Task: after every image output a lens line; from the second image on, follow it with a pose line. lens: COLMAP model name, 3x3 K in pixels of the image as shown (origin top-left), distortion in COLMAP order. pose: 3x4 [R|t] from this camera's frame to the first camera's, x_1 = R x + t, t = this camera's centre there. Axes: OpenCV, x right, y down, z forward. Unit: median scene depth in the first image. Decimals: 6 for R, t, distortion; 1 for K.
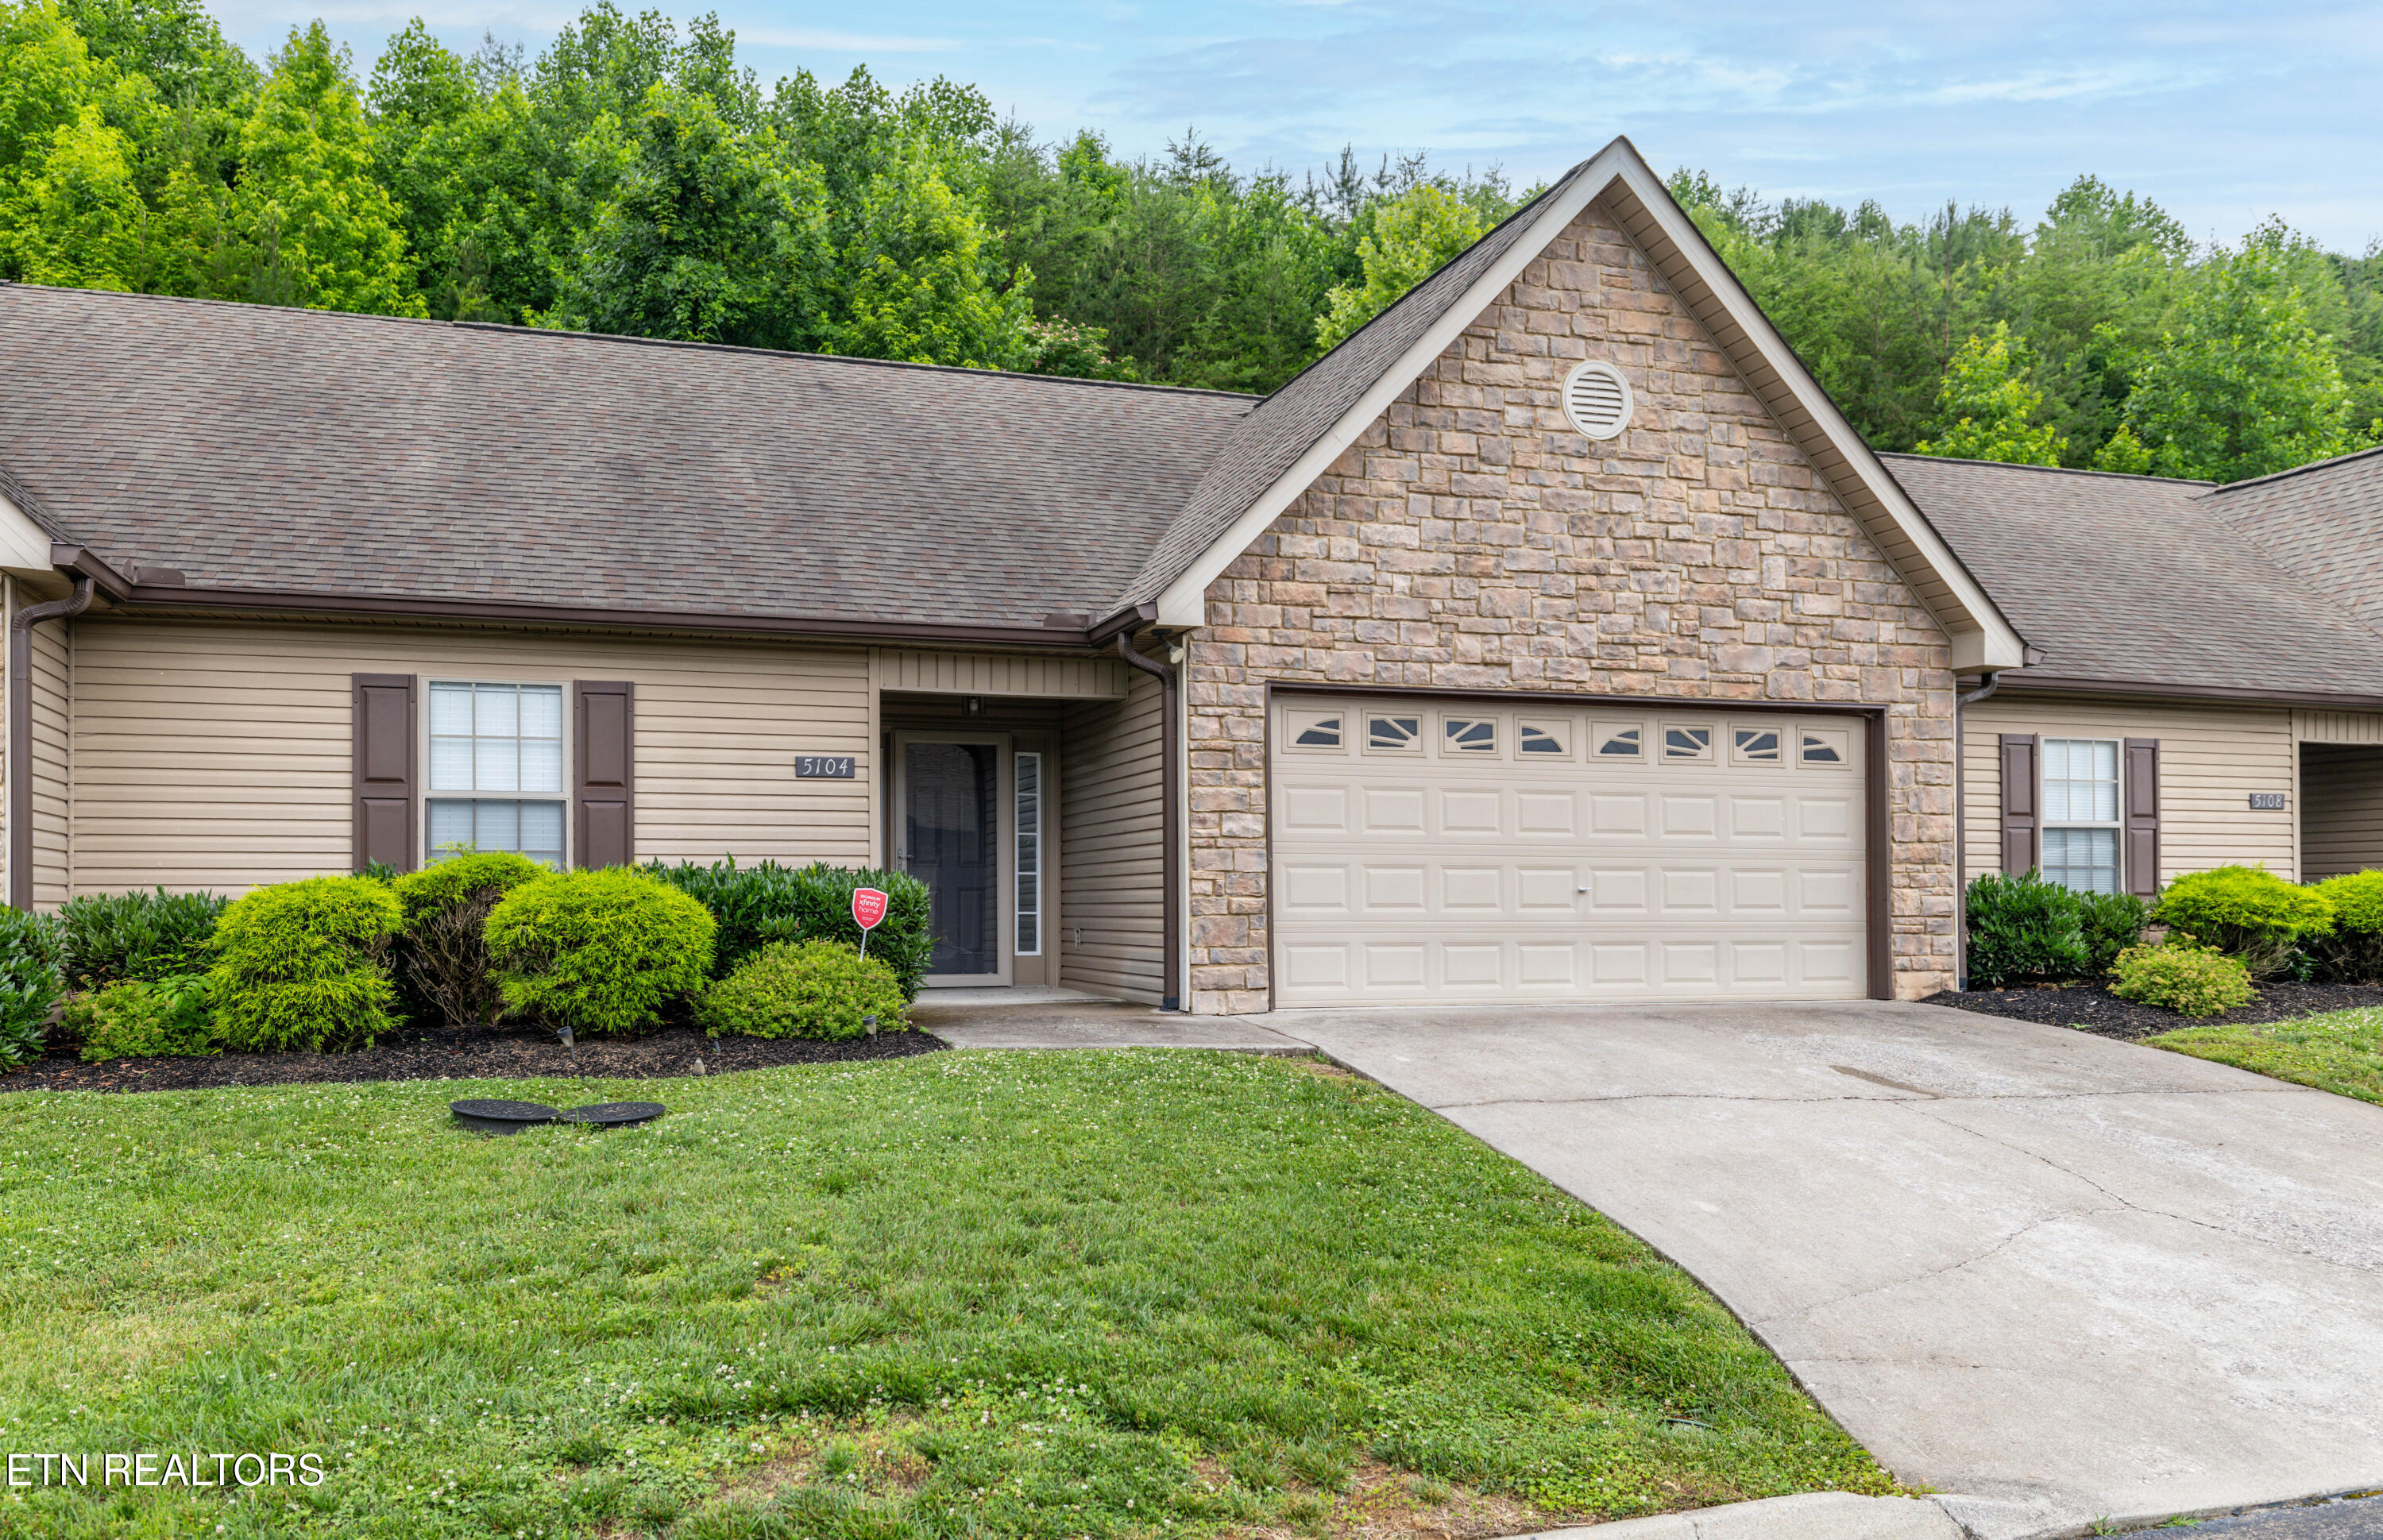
lens RADIAL K [[2000.2, 0, 1190.0], [0, 2000.2, 899.3], [0, 0, 1]] dist [0.023917, -0.037144]
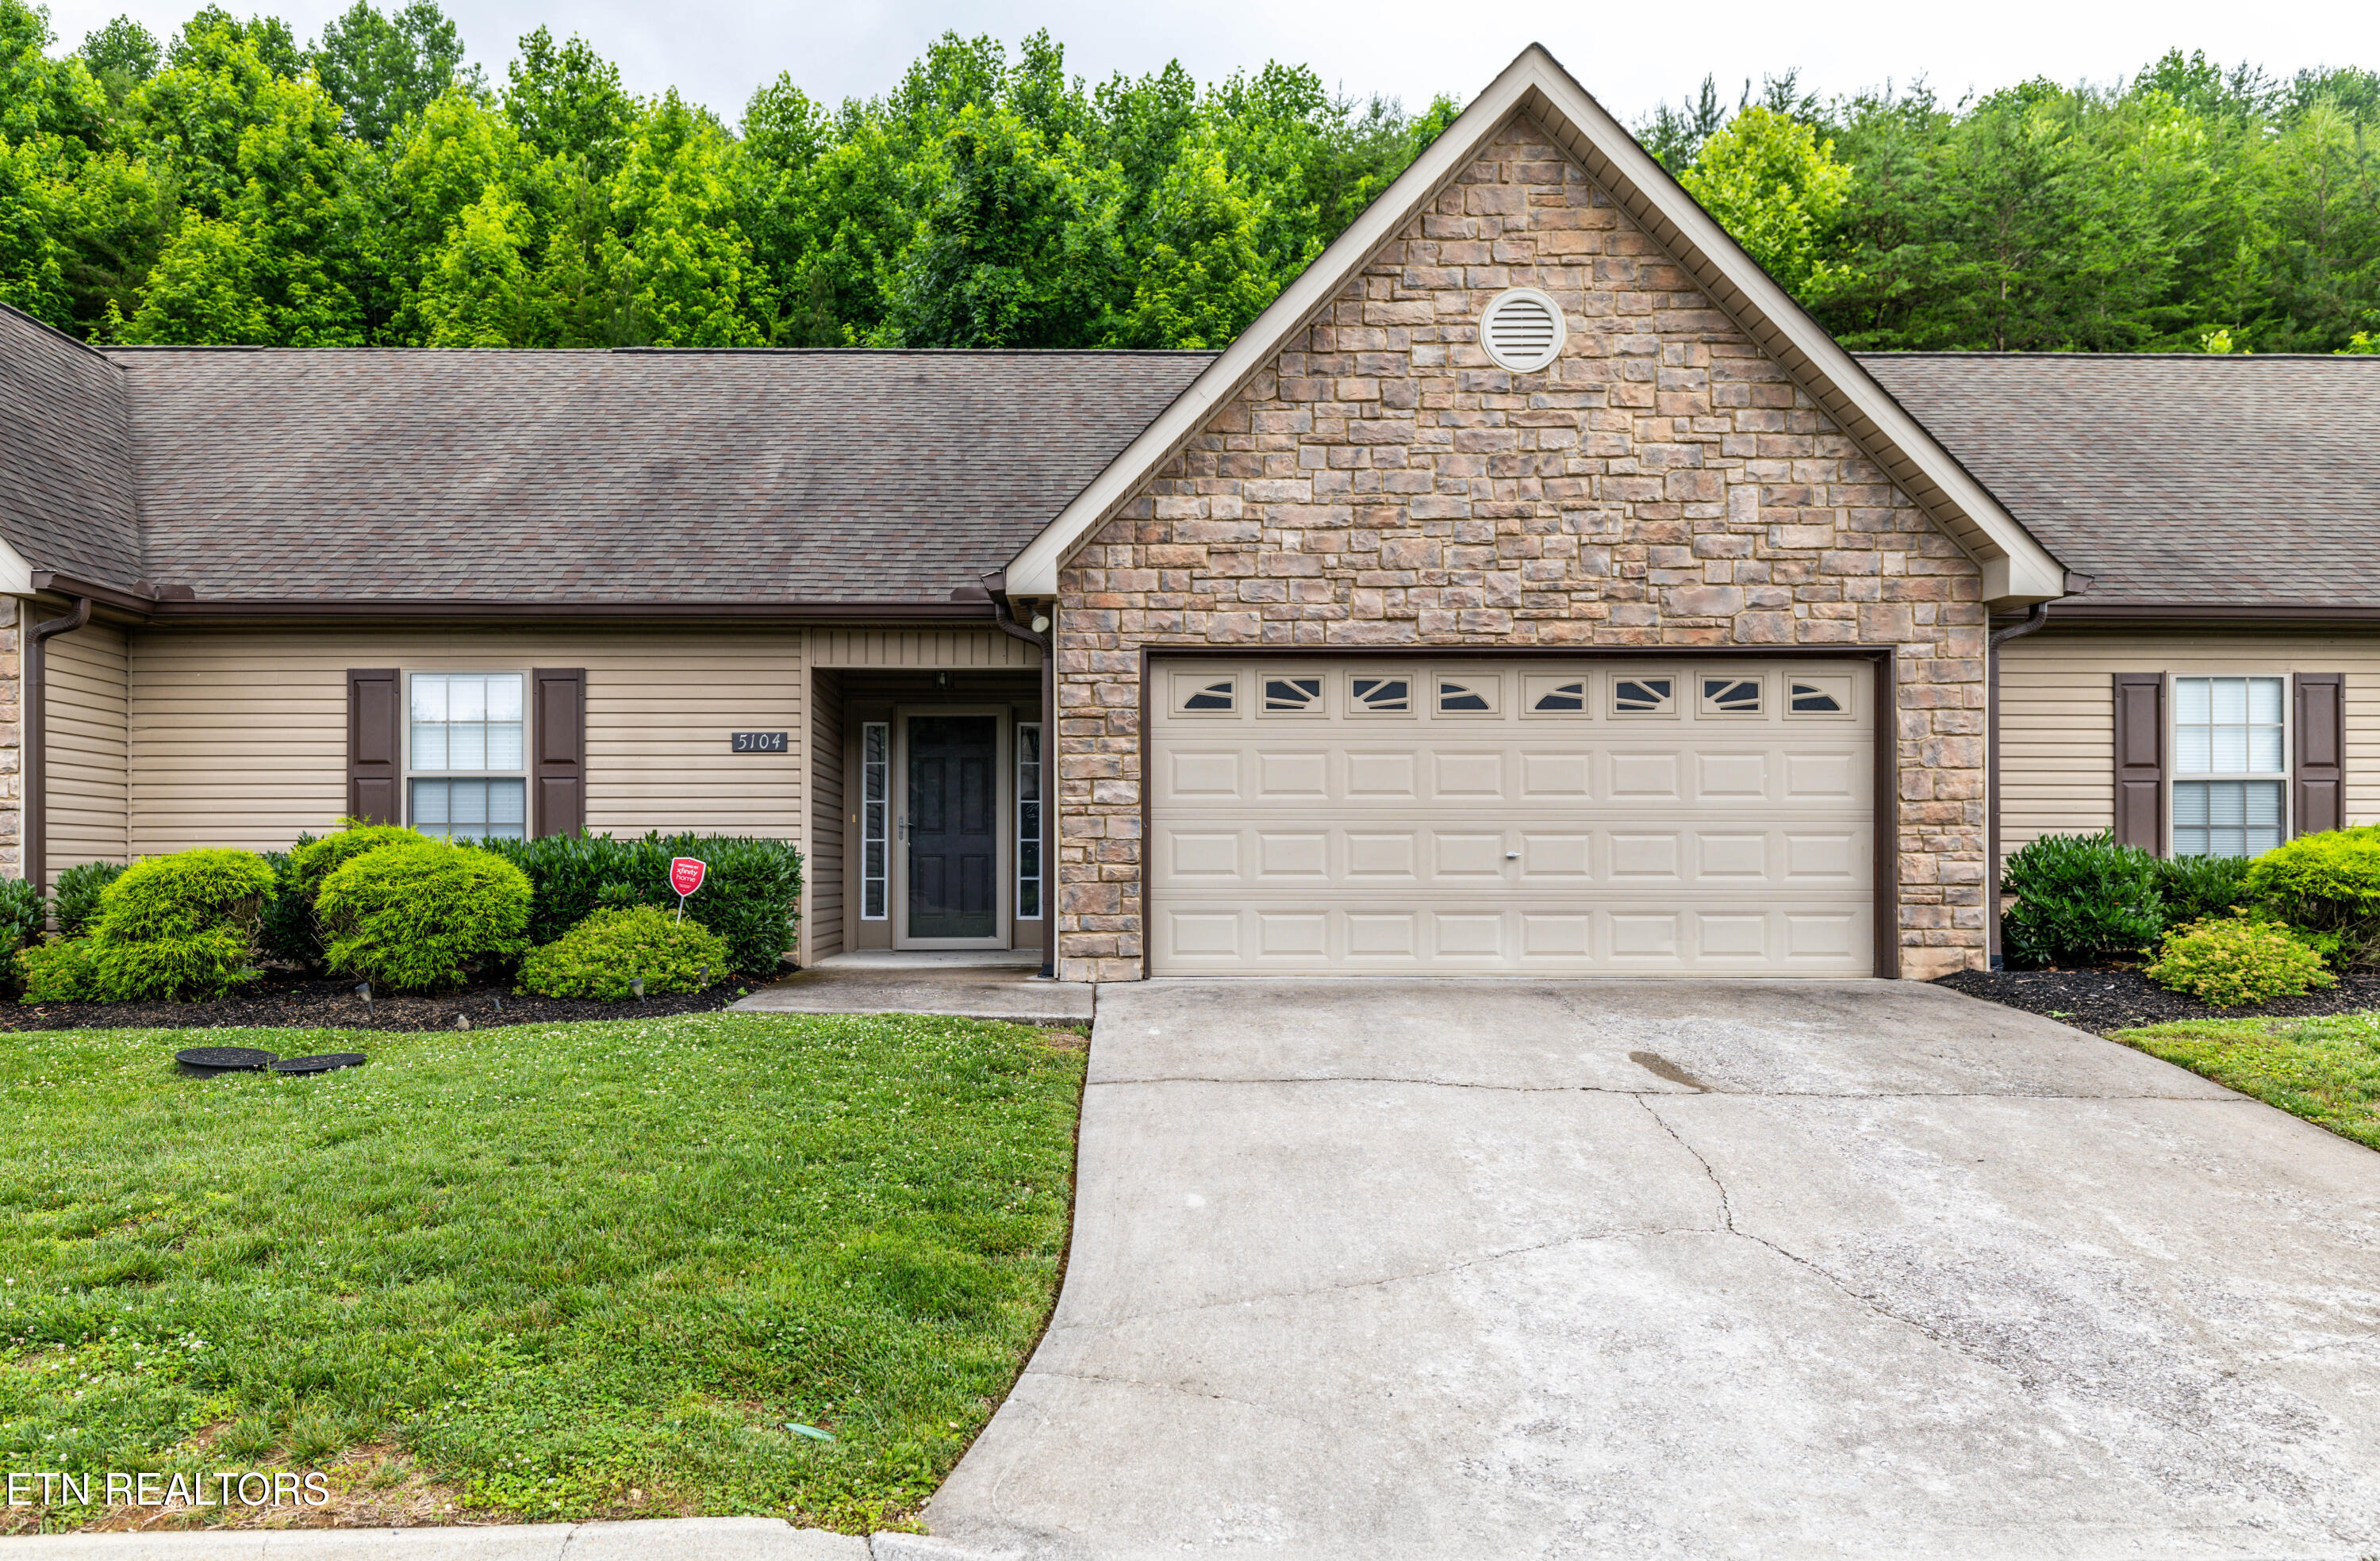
lens RADIAL K [[1918.5, 0, 1100.0], [0, 1918.5, 884.5], [0, 0, 1]] dist [0.028747, -0.050888]
pose [[0.947403, 0.002873, -0.320029, 0.302444], [0.001472, 0.999910, 0.013332, -0.003512], [0.320039, -0.013102, 0.947314, 0.085786]]
